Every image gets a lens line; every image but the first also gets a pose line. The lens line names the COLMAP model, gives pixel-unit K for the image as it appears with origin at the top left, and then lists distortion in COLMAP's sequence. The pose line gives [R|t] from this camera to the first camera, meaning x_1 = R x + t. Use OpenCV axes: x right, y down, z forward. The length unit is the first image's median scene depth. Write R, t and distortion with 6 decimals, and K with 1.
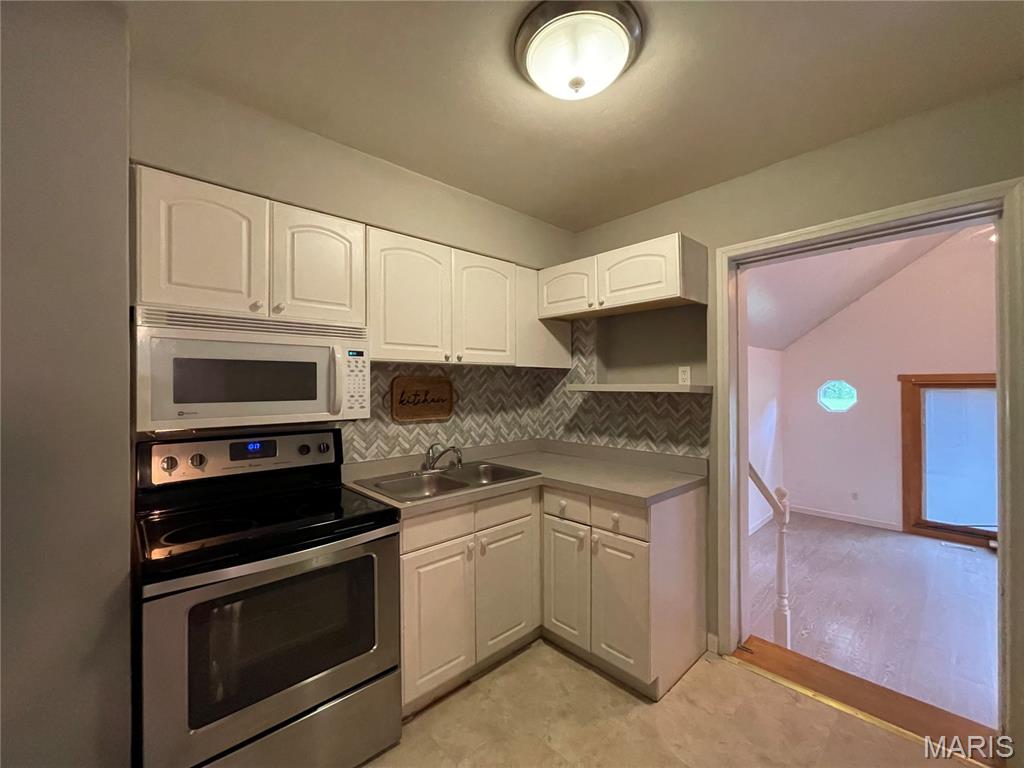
lens RADIAL K [[415.2, 0, 513.8], [0, 415.2, 383.1], [0, 0, 1]] dist [-0.002978, -0.000239]
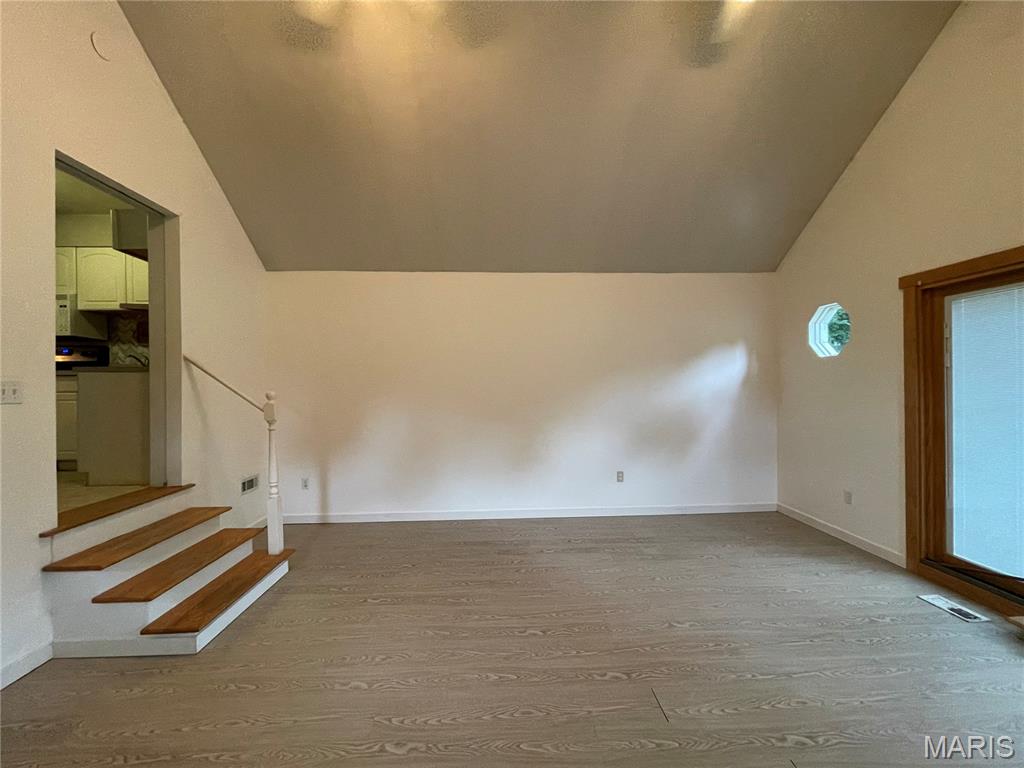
lens RADIAL K [[418.2, 0, 512.0], [0, 418.2, 384.0], [0, 0, 1]] dist [-0.002427, 0.000319]
pose [[0.763025, -0.001480, -0.646368, 2.155906], [0.010804, 0.999887, 0.010464, 0.258387], [0.646279, -0.014968, 0.762954, 0.622880]]
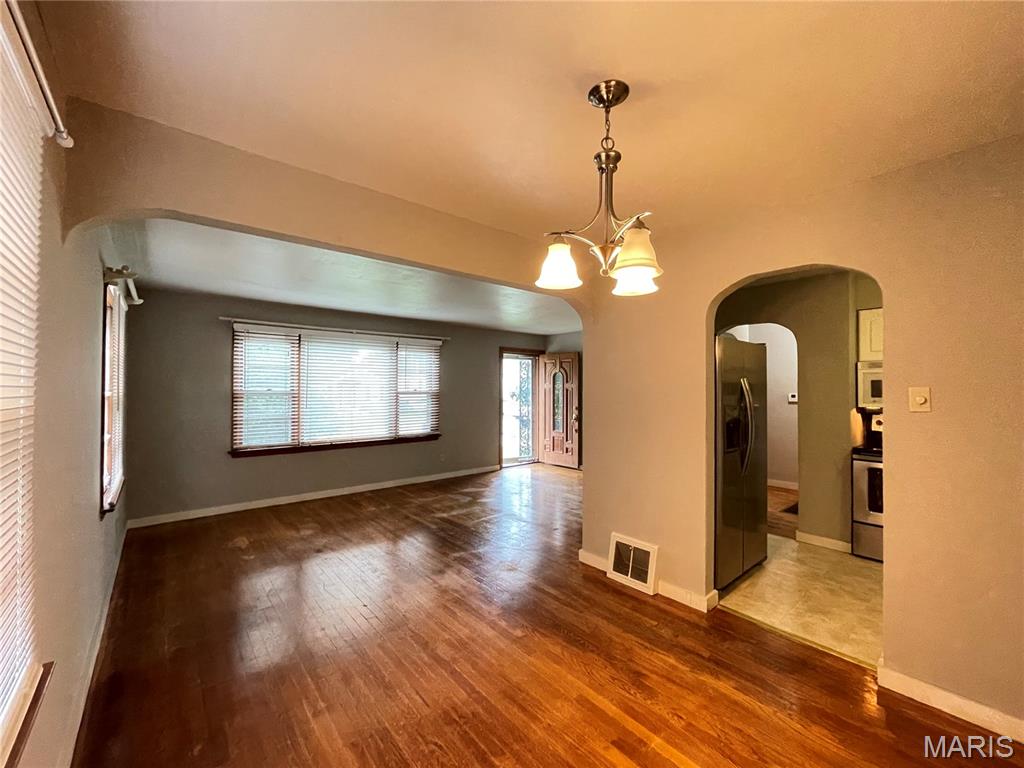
lens RADIAL K [[415.2, 0, 513.8], [0, 415.2, 383.1], [0, 0, 1]] dist [-0.002978, -0.000239]
pose [[-0.043441, -0.010126, -0.999005, 1.105189], [0.006579, 0.999924, -0.010421, -0.016425], [0.999034, -0.007025, -0.043371, -0.672490]]
